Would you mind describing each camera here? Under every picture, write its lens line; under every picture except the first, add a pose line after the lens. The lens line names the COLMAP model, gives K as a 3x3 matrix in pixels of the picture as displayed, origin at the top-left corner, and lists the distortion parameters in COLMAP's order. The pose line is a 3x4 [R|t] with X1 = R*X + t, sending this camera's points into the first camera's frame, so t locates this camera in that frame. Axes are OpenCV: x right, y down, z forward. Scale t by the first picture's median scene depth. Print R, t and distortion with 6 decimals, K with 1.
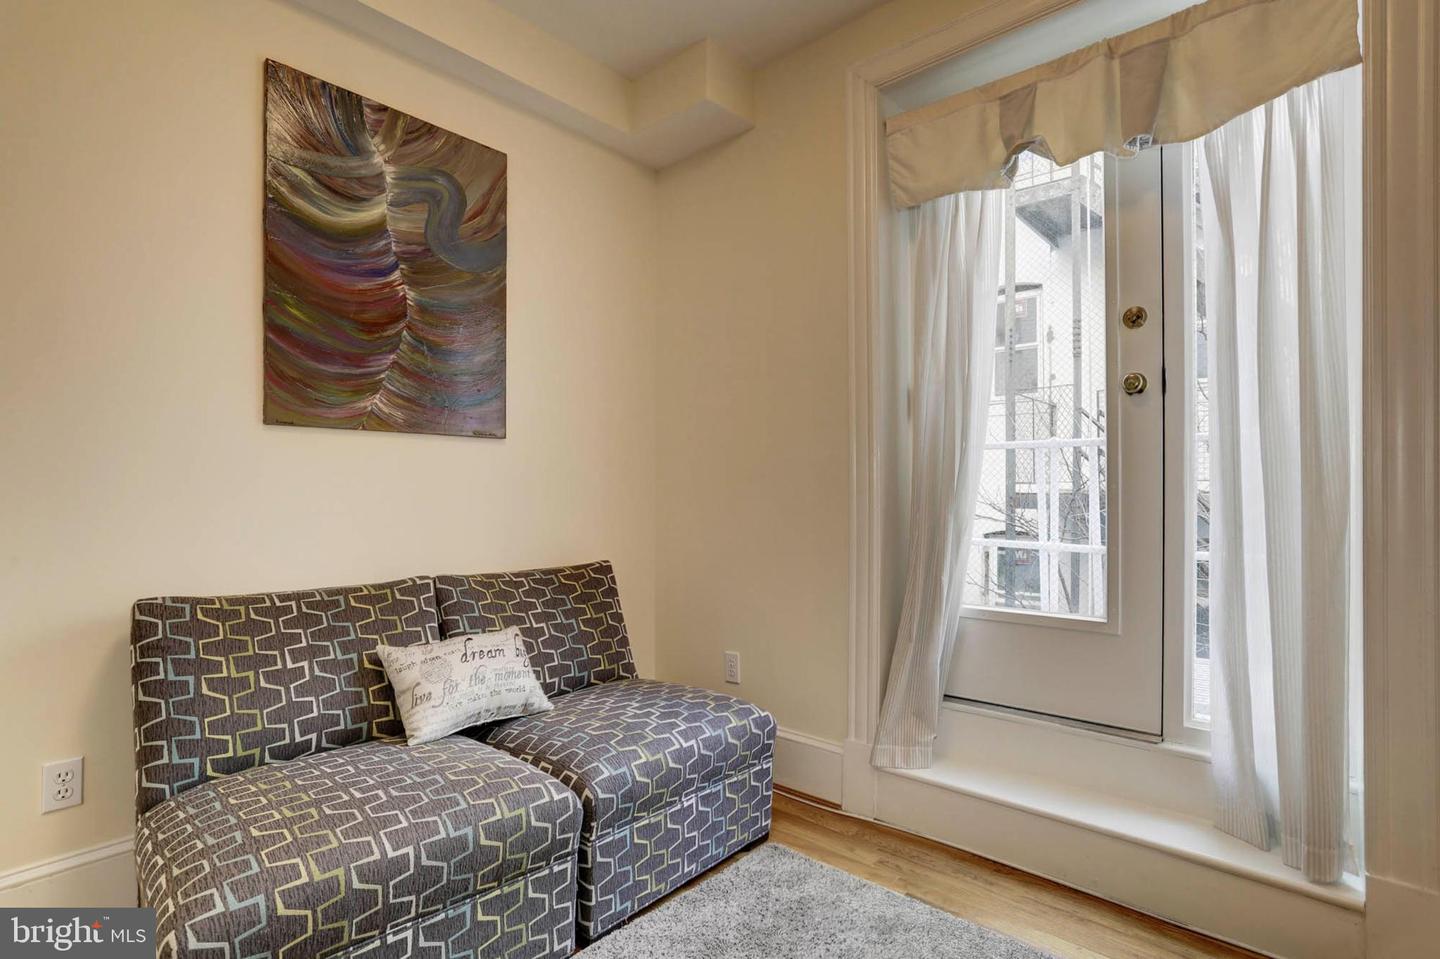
lens RADIAL K [[710.2, 0, 730.3], [0, 710.2, 499.7], [0, 0, 1]] dist [-0.051015, 0.024199]
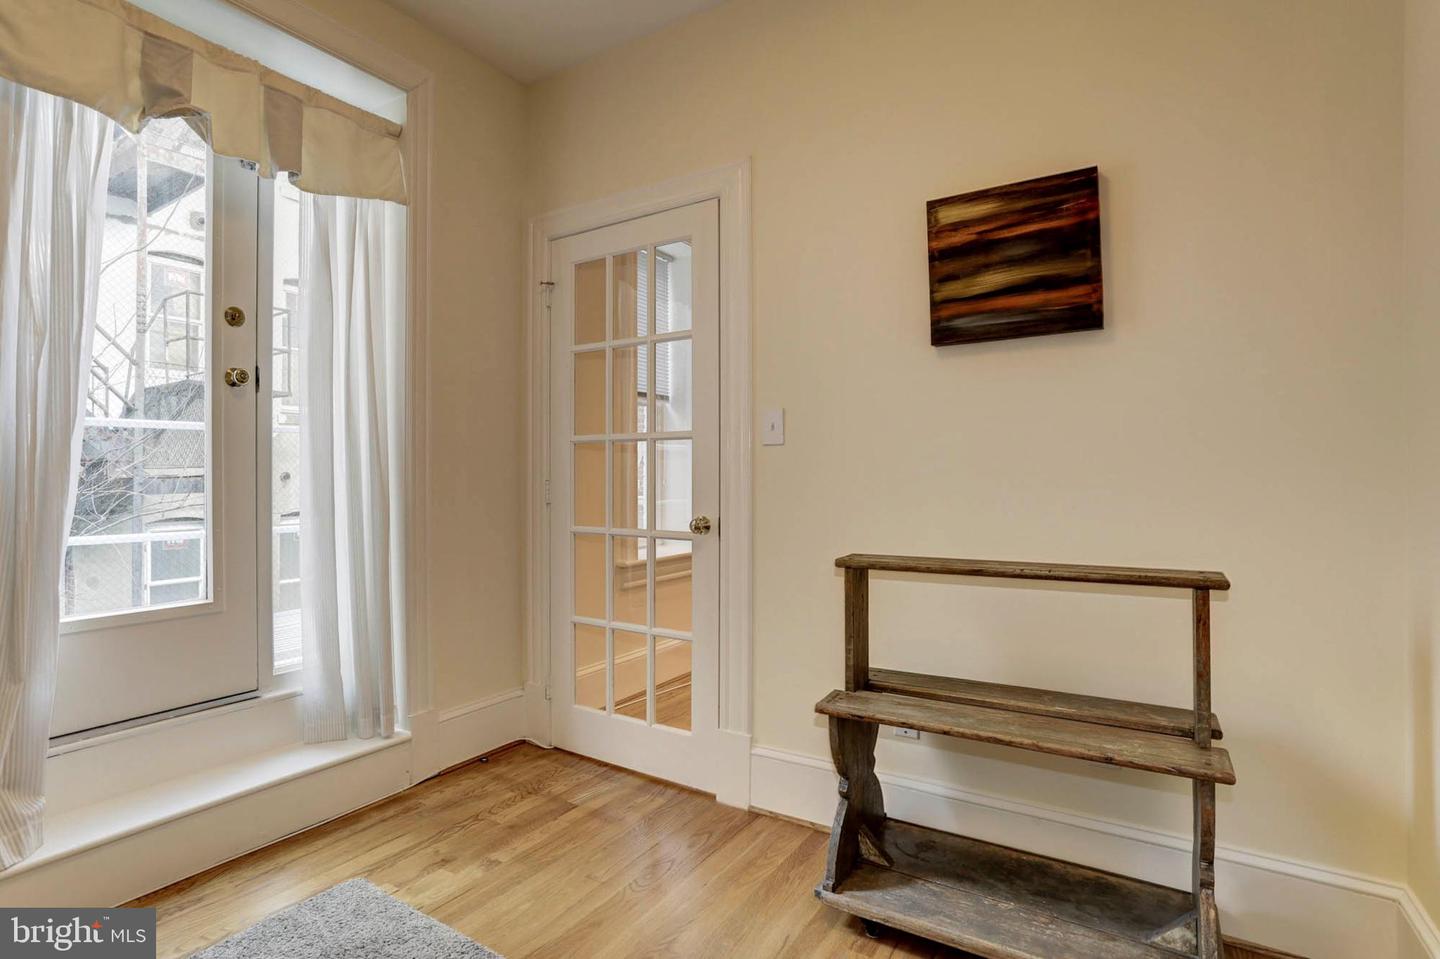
lens RADIAL K [[710.2, 0, 716.7], [0, 710.2, 481.0], [0, 0, 1]] dist [-0.051015, 0.024199]
pose [[-0.159351, -0.005397, 0.987207, -0.385184], [0.004090, 0.999973, 0.006127, -0.004768], [-0.987214, 0.005014, -0.159324, 0.271809]]
